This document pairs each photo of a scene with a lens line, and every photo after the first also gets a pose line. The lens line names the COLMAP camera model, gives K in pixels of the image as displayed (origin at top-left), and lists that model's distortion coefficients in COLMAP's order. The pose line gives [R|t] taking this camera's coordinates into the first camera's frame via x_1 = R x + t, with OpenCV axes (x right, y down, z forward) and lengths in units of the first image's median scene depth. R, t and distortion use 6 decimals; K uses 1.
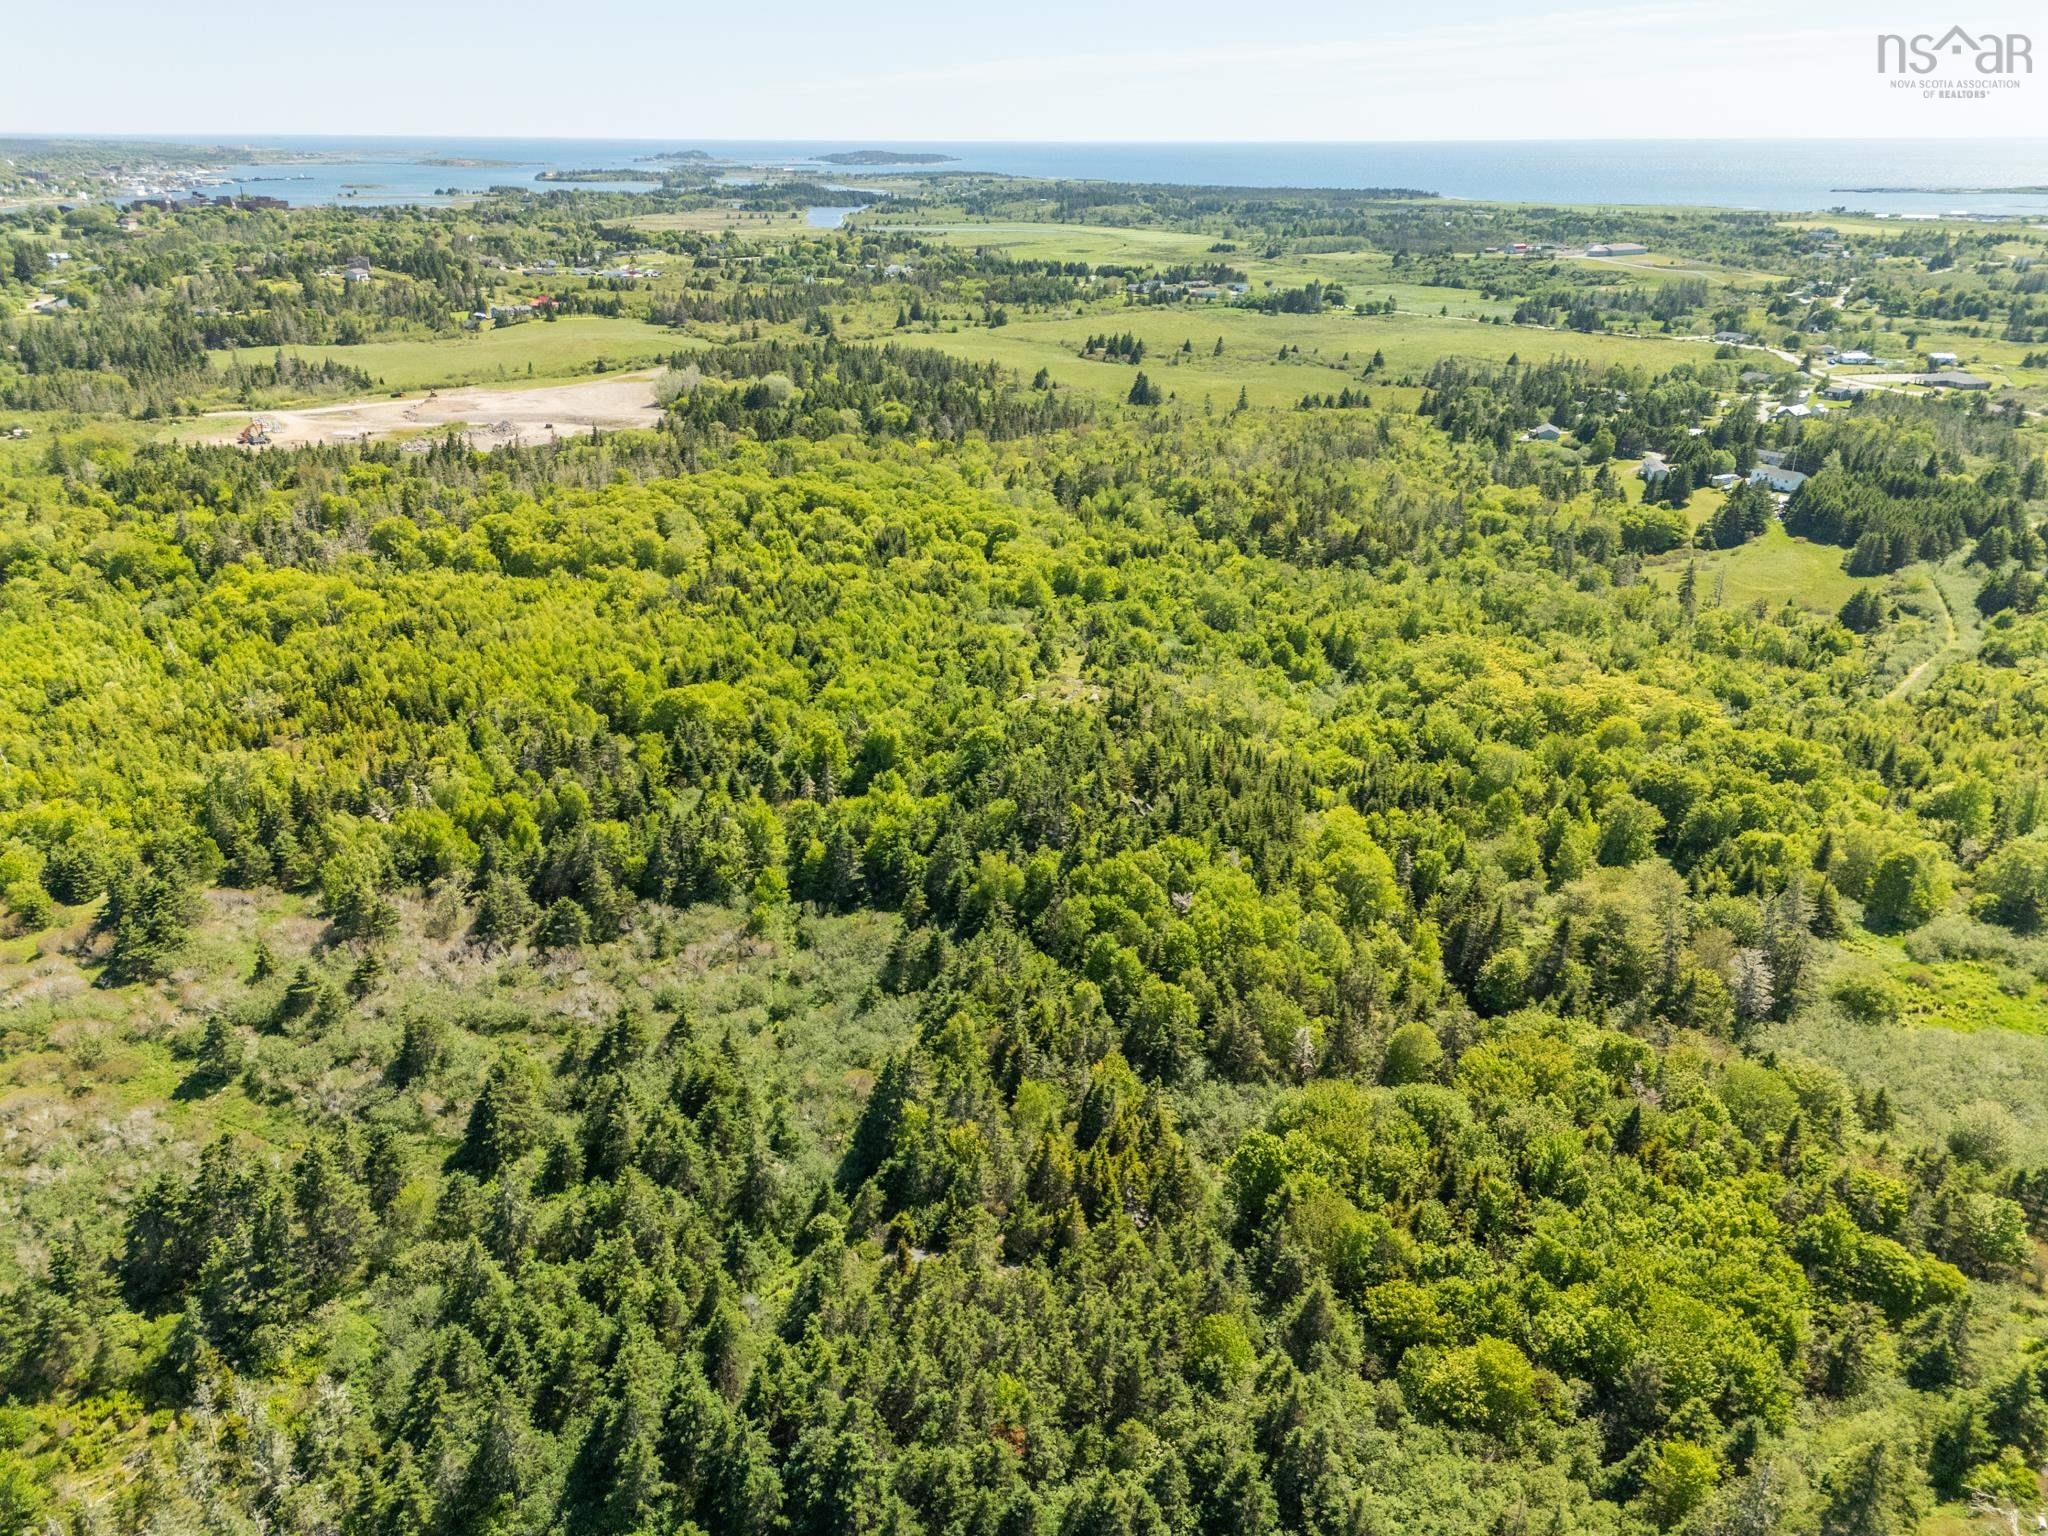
lens RADIAL K [[1509.9, 0, 1019.9], [0, 1509.9, 760.9], [0, 0, 1]] dist [0.077831, -0.059640]
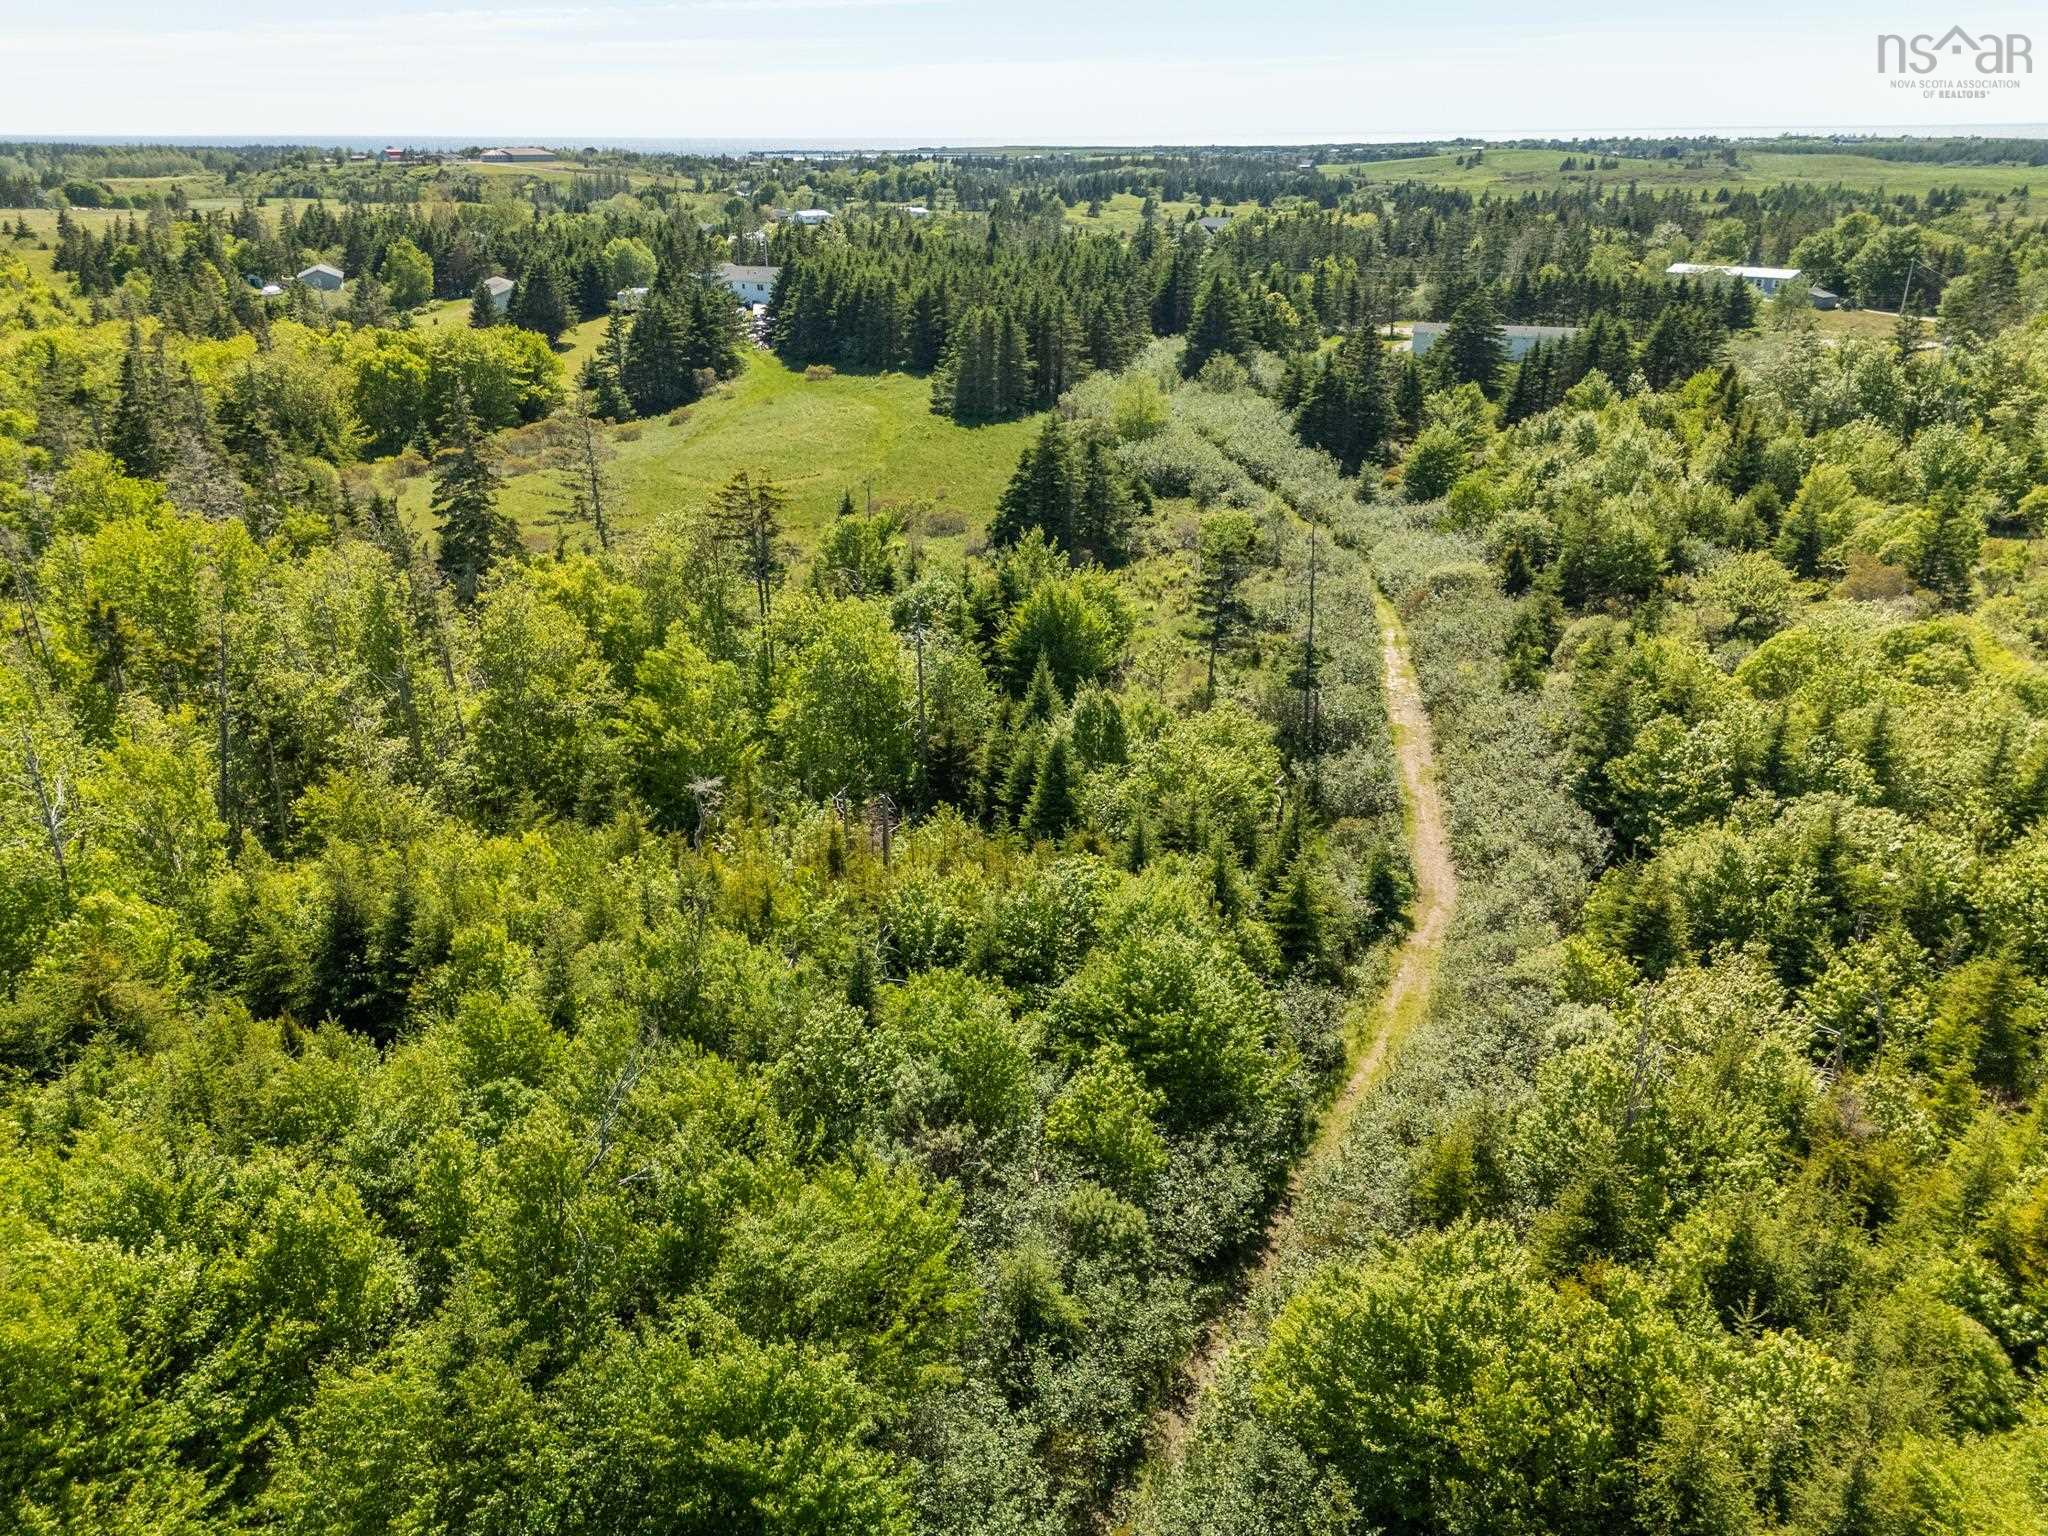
lens RADIAL K [[1445.1, 0, 1024.0], [0, 1445.1, 768.0], [0, 0, 1]] dist [0.068137, -0.054310]
pose [[0.807941, -0.238334, 0.538914, 0.384720], [0.232009, 0.969347, 0.080863, -0.073610], [-0.541667, 0.059700, 0.838471, 0.787705]]
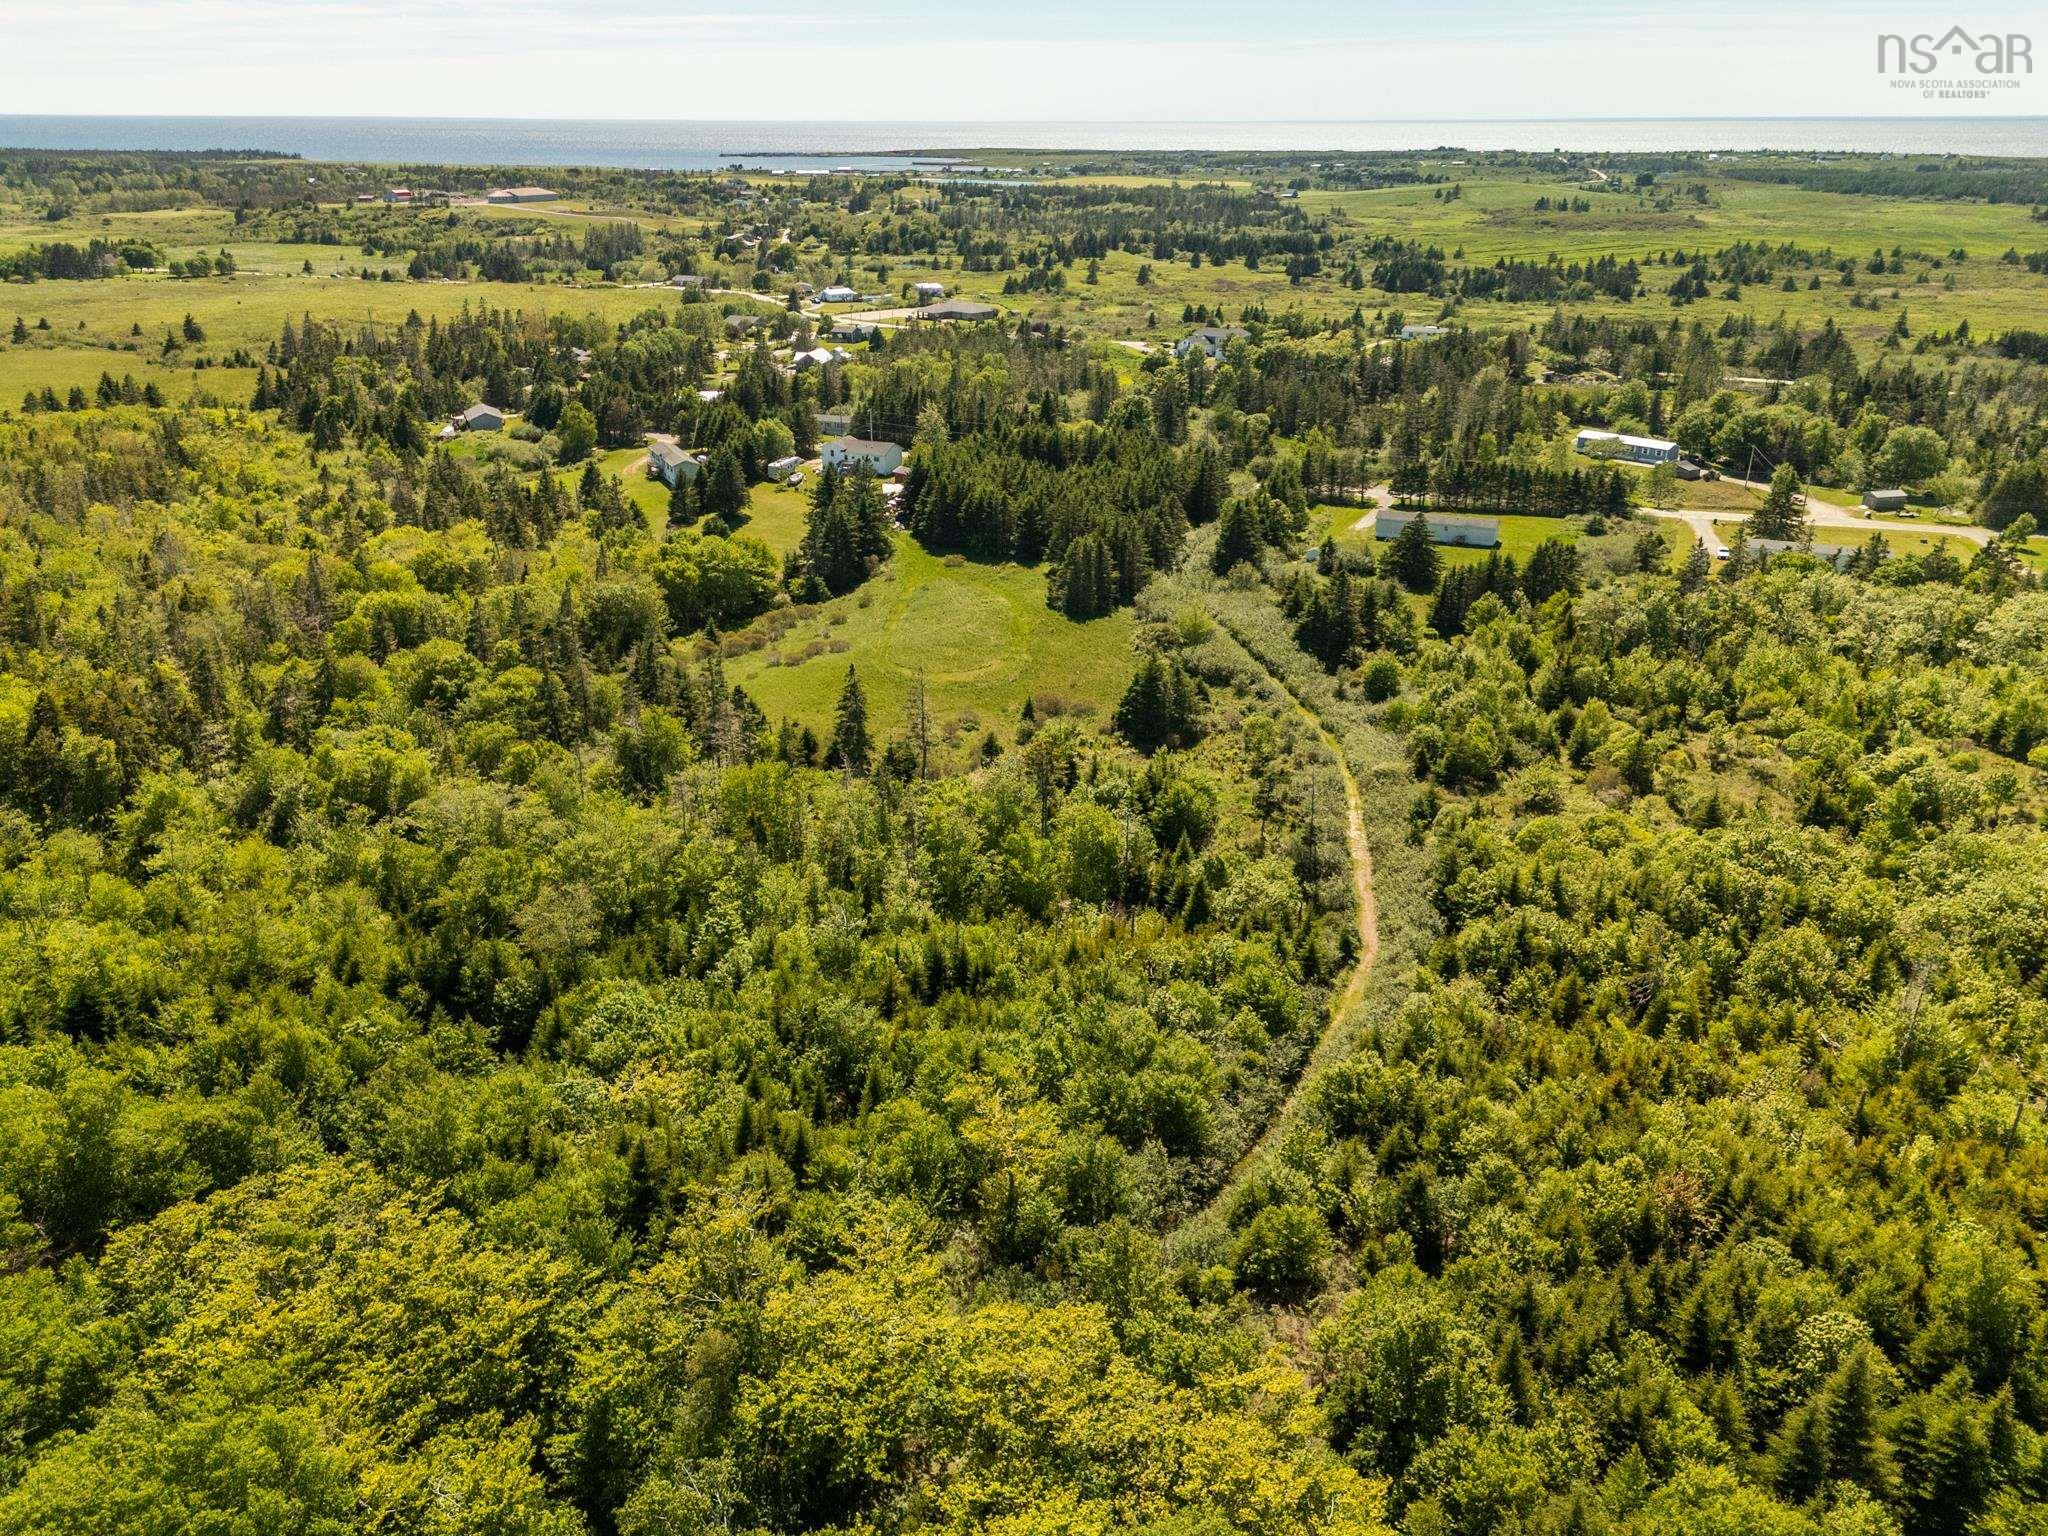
lens RADIAL K [[1520.5, 0, 1024.0], [0, 1520.5, 768.0], [0, 0, 1]] dist [0.076177, -0.057563]
pose [[0.796020, -0.235651, 0.557513, 0.234651], [0.231474, 0.969601, 0.079333, -0.129852], [-0.559260, 0.065899, 0.826369, 0.629418]]
